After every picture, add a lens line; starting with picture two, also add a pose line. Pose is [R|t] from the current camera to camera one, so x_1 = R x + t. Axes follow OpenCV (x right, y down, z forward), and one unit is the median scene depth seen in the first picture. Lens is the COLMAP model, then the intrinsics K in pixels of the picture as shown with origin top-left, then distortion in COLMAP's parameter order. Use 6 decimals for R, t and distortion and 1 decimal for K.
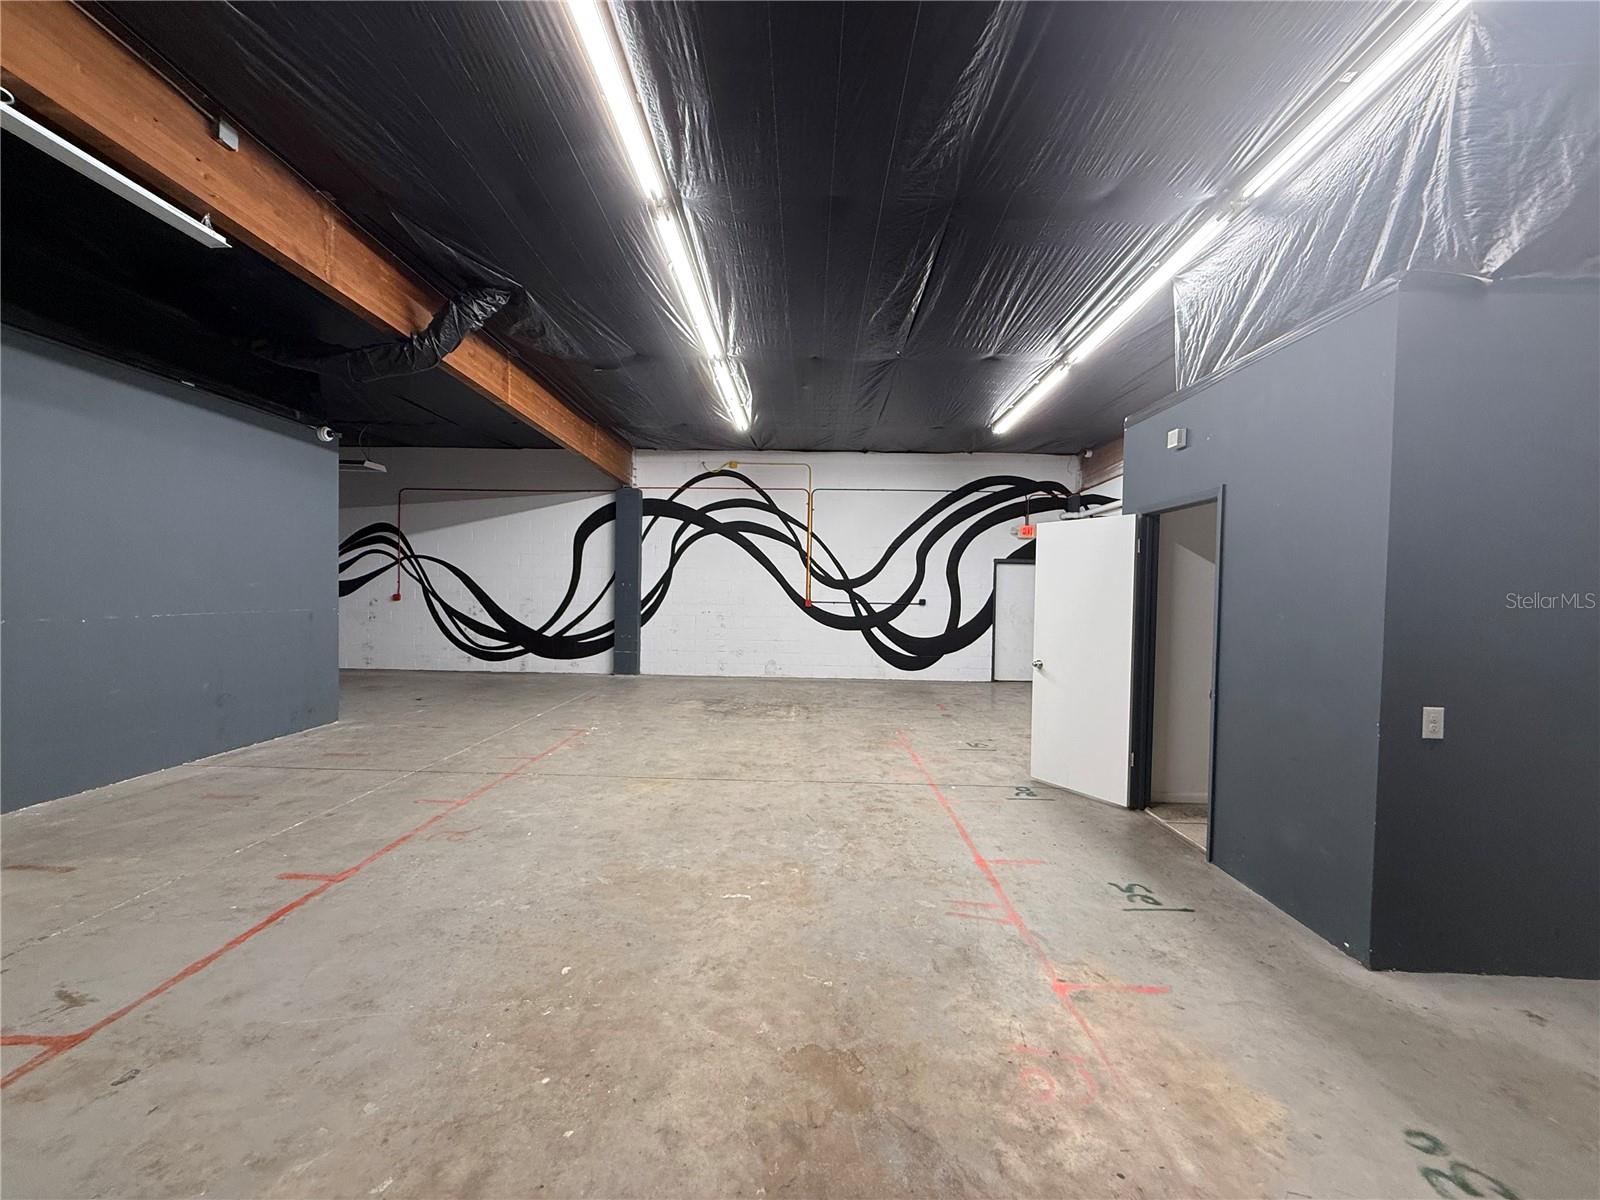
lens RADIAL K [[636.2, 0, 797.5], [0, 636.2, 602.2], [0, 0, 1]] dist [0.001024, 0.000080]
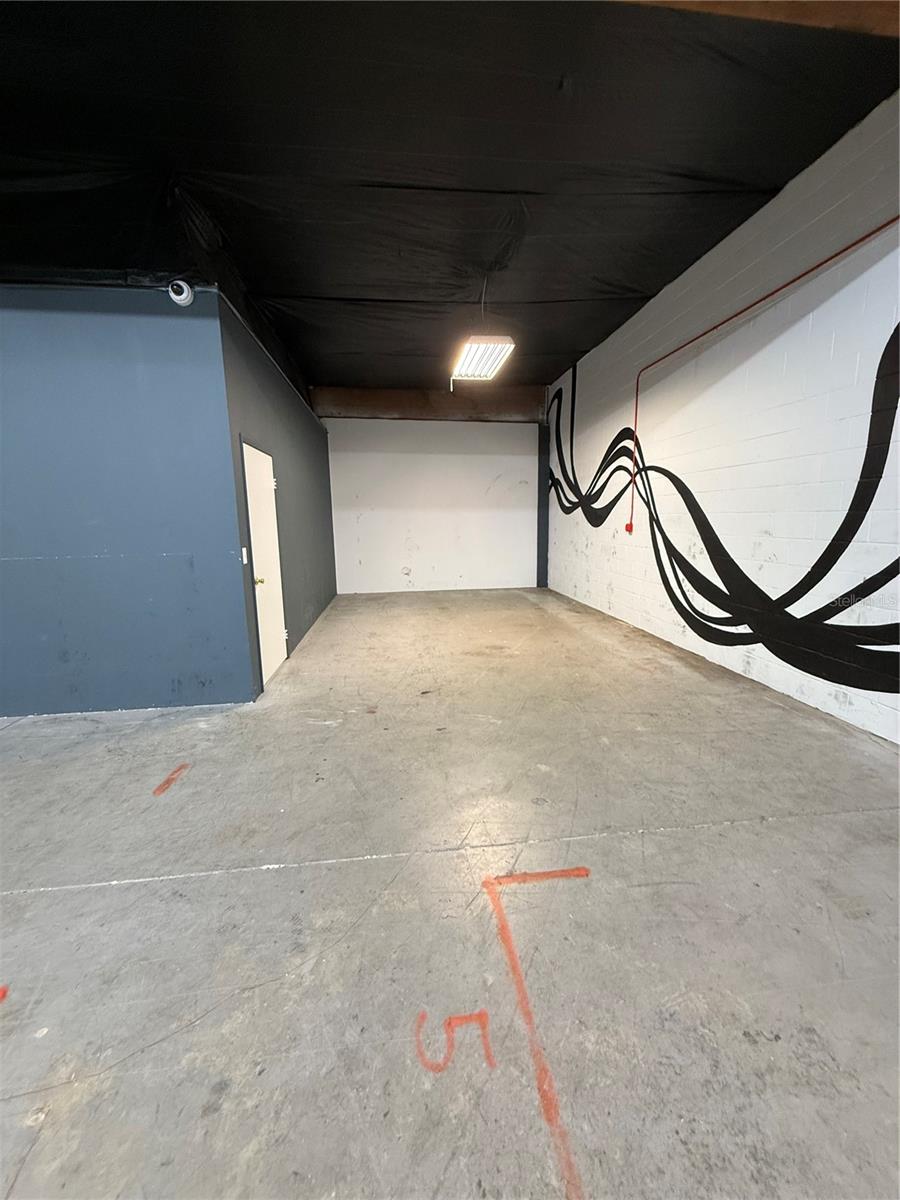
lens RADIAL K [[477.2, 0, 447.9], [0, 477.2, 595.0], [0, 0, 1]] dist [0.001024, 0.000080]
pose [[0.126452, 0.139983, -0.982046, -0.095927], [0.006550, 0.989854, 0.141939, -0.010625], [0.991951, -0.024381, 0.124252, 0.717291]]
